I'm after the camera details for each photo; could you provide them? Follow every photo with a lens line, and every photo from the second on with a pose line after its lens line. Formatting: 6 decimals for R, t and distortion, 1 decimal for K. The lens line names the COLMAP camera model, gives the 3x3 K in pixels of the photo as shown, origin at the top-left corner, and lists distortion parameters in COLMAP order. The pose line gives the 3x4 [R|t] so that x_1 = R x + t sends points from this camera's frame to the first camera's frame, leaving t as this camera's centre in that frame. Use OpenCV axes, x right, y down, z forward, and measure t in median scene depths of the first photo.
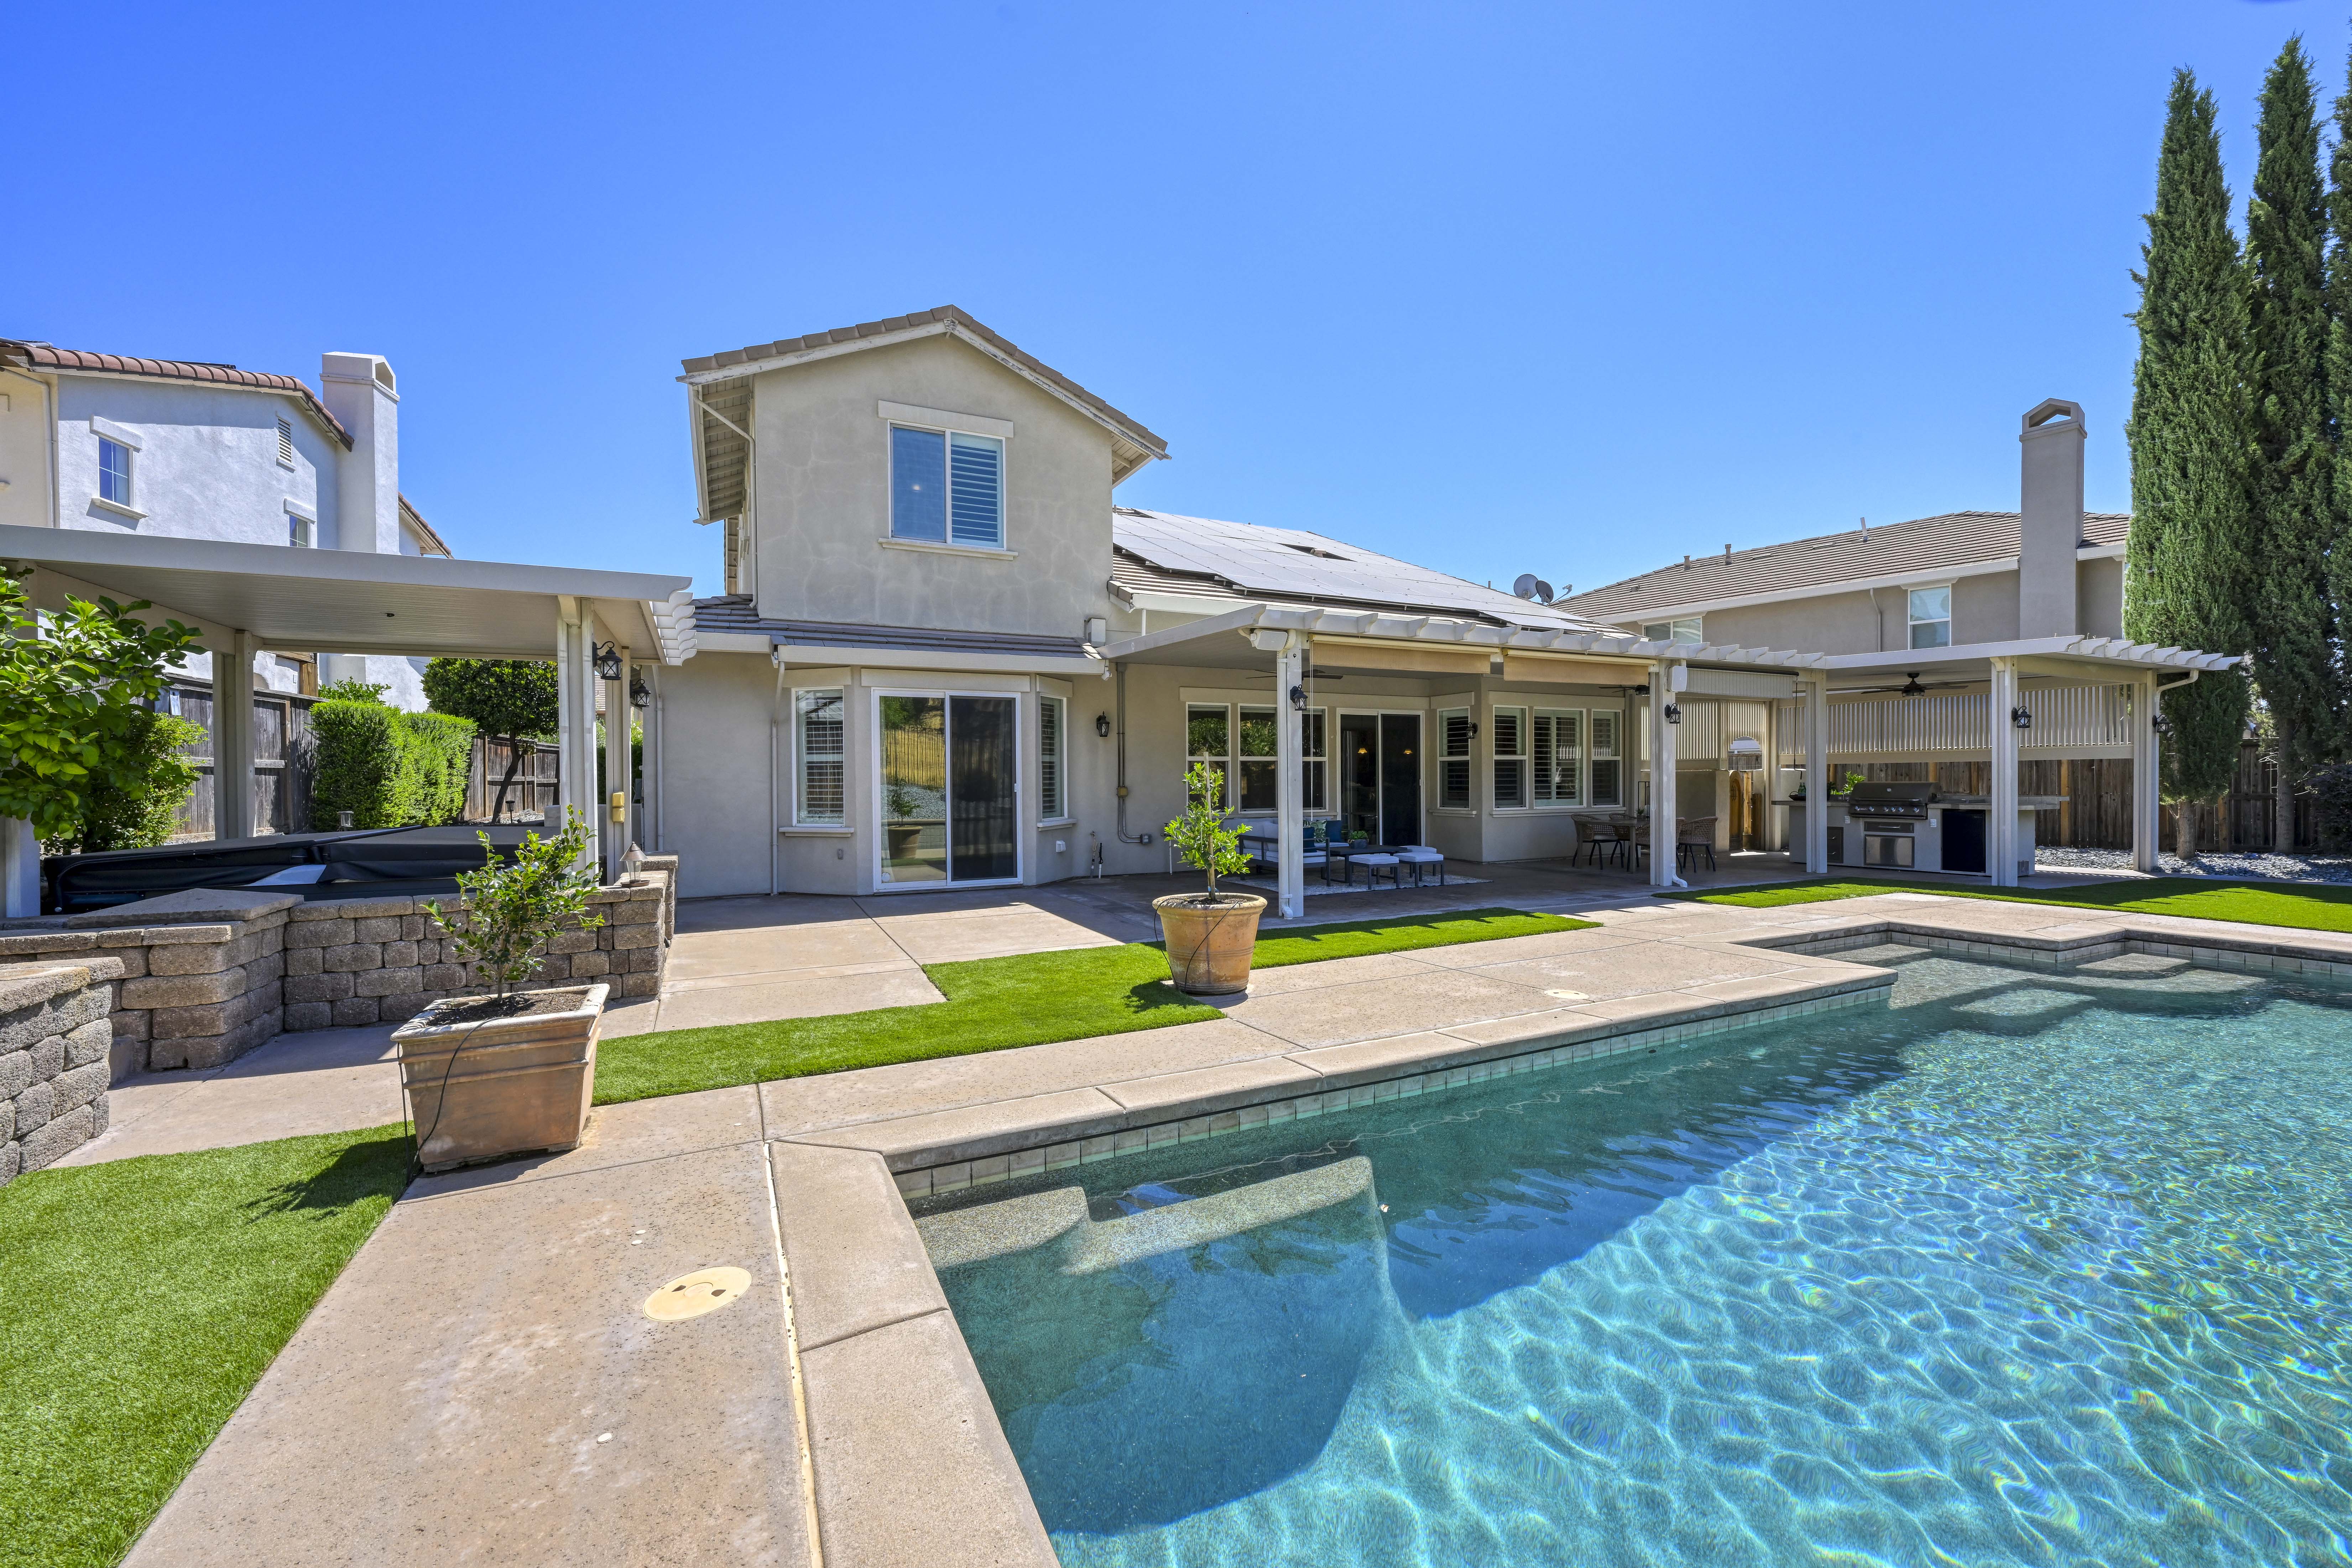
lens RADIAL K [[931.1, 0, 1180.3], [0, 931.1, 778.0], [0, 0, 1]] dist [-0.001980, -0.000214]
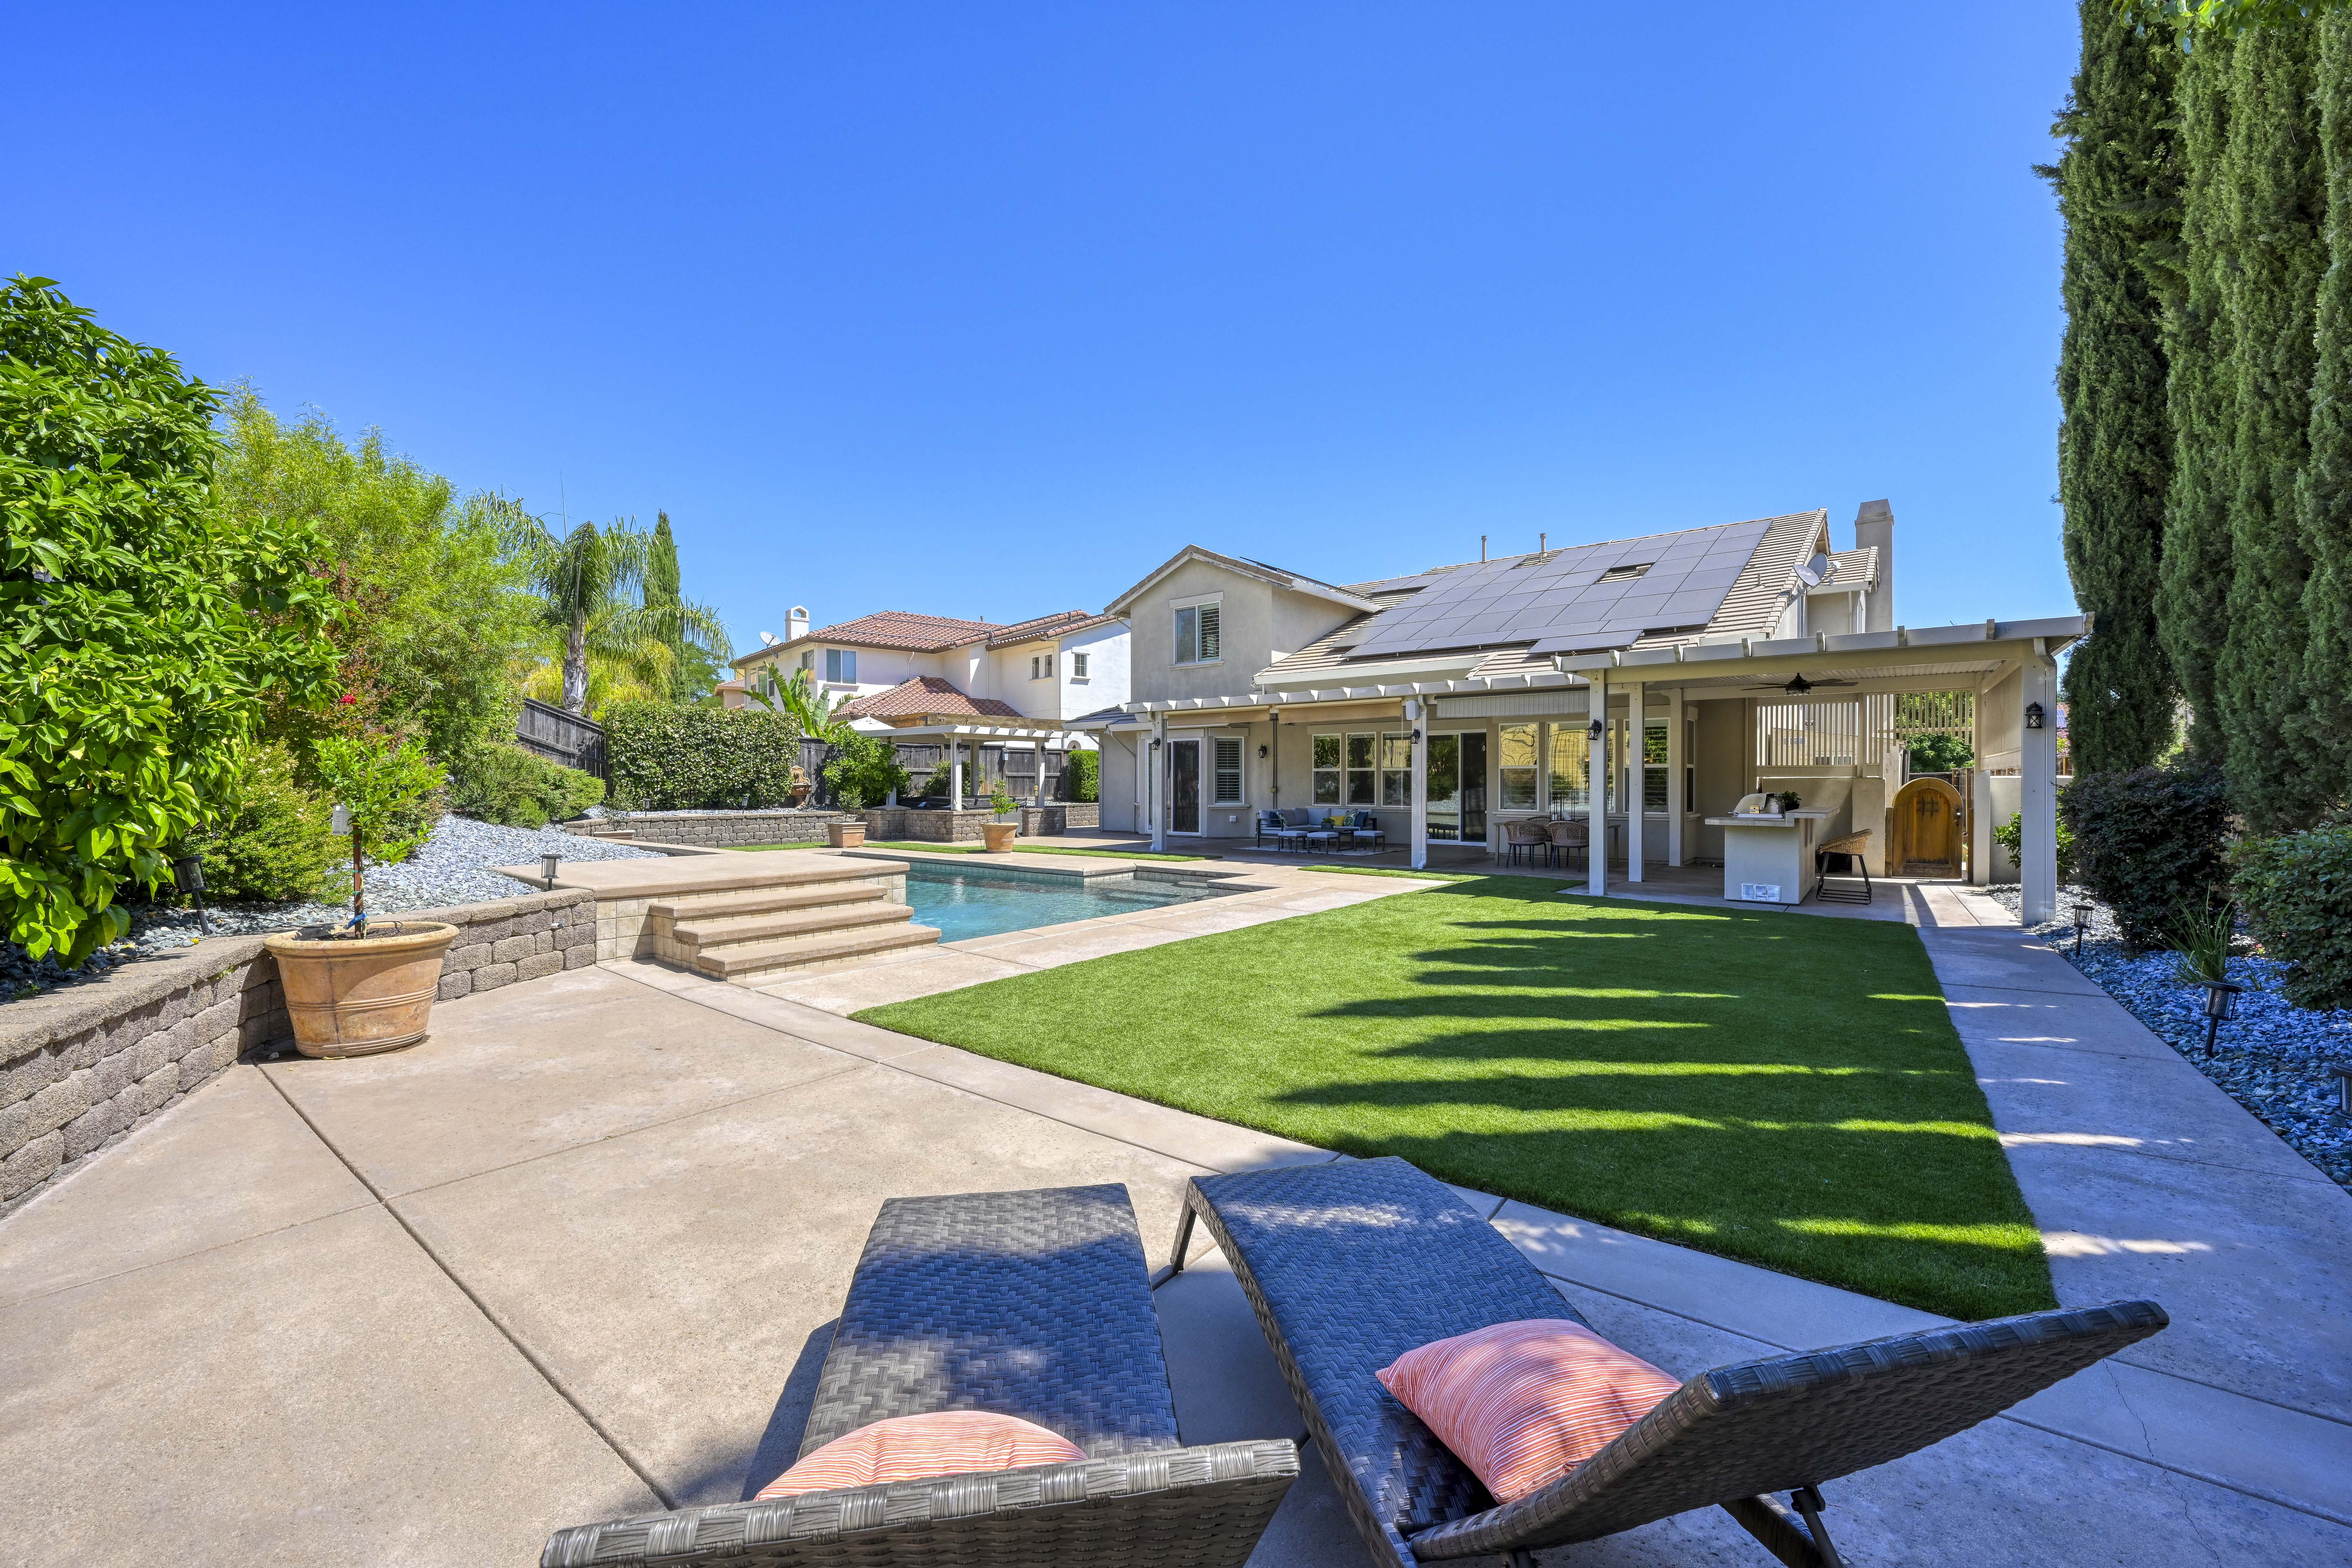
lens RADIAL K [[931.1, 0, 1173.9], [0, 931.1, 782.3], [0, 0, 1]] dist [-0.001980, -0.000214]
pose [[0.419026, 0.007402, -0.907944, 1.532259], [-0.006073, 0.999967, 0.005349, -0.007450], [0.907954, 0.003272, 0.419057, 0.128652]]
